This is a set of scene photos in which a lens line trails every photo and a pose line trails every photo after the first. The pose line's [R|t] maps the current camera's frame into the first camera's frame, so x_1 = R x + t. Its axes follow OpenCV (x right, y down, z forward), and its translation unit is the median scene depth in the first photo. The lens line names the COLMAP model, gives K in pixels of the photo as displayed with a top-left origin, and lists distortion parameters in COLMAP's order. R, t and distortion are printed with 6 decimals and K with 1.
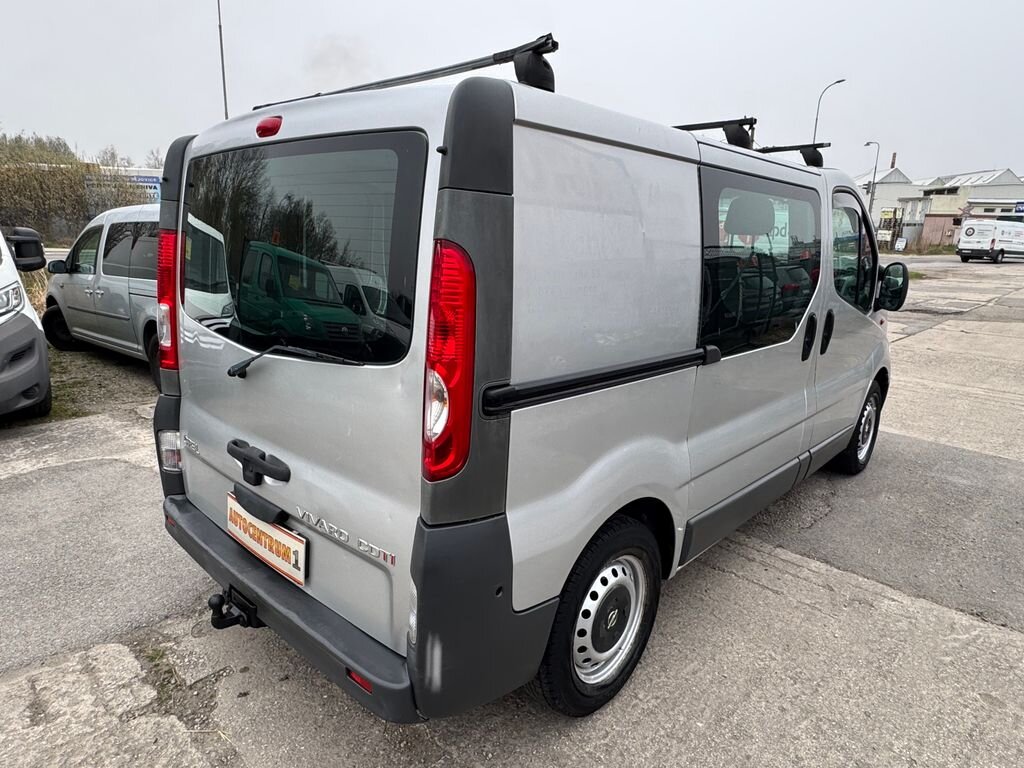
lens RADIAL K [[634.5, 0, 512.0], [0, 634.5, 384.0], [0, 0, 1]] dist [-0.000437, 0.001430]
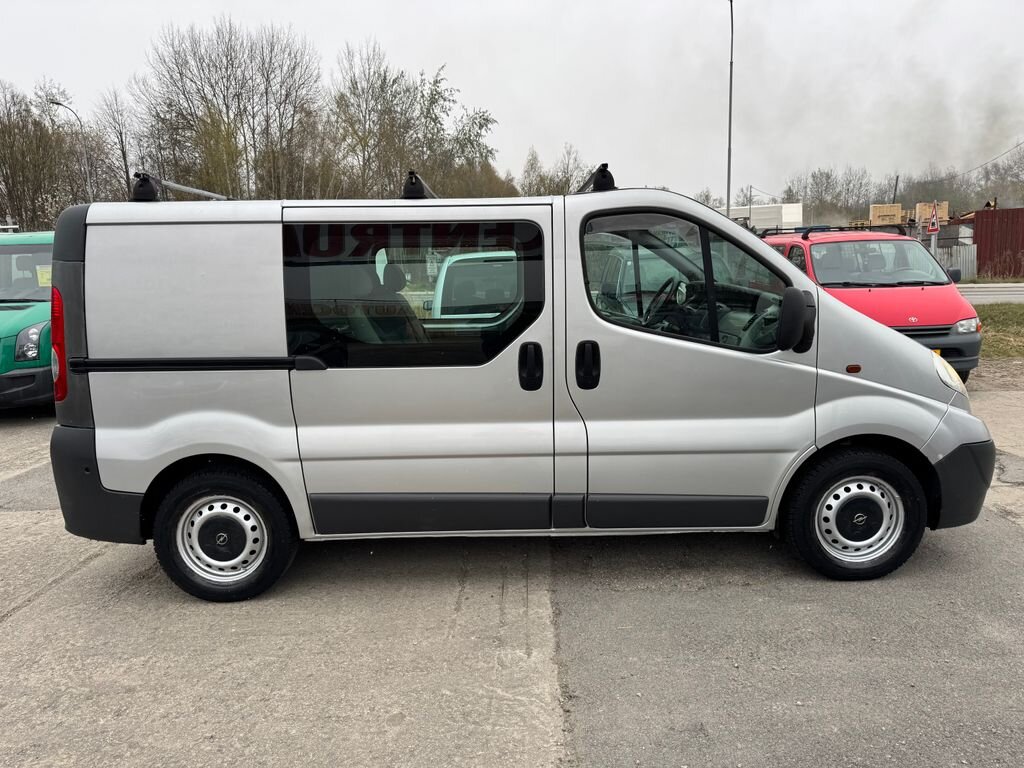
lens RADIAL K [[712.7, 0, 512.0], [0, 712.7, 384.0], [0, 0, 1]] dist [0.060681, -0.053514]
pose [[0.686651, 0.075550, -0.723051, 1.717122], [-0.127697, 0.991656, -0.017652, -0.032602], [0.715684, 0.104452, 0.690569, 0.295718]]
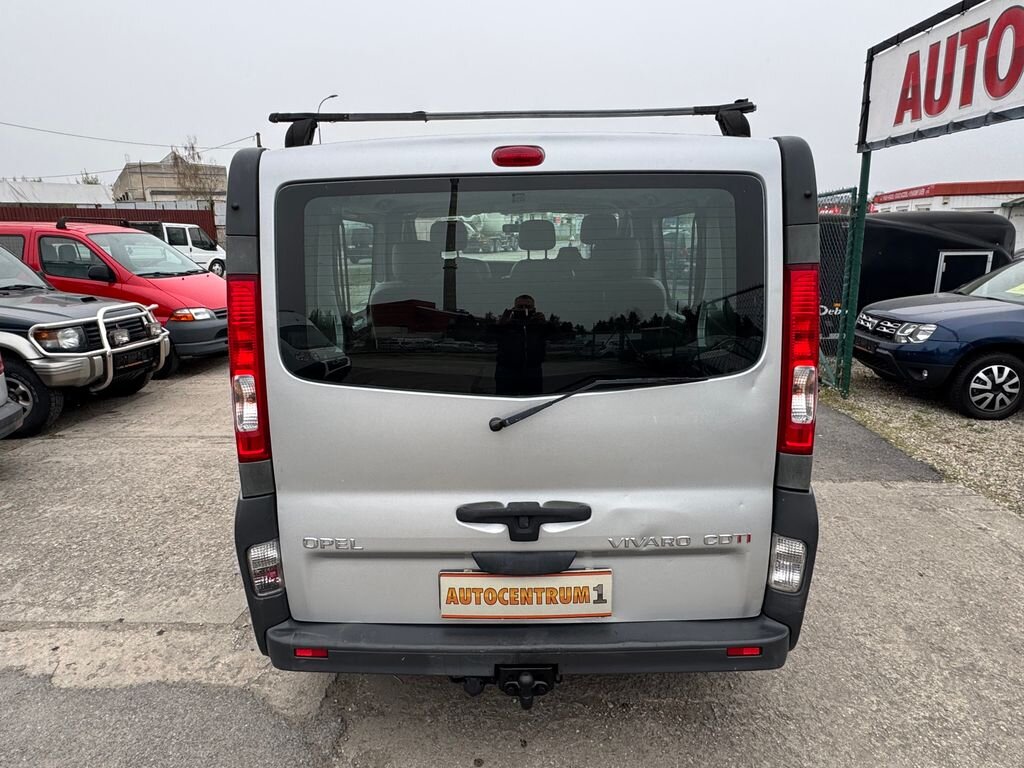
lens RADIAL K [[634.5, 0, 512.0], [0, 634.5, 384.0], [0, 0, 1]] dist [-0.000437, 0.001430]
pose [[0.743451, -0.187166, 0.642066, -0.910563], [0.191636, 0.979403, 0.063606, -0.118902], [-0.640746, 0.075755, 0.764006, 0.276384]]
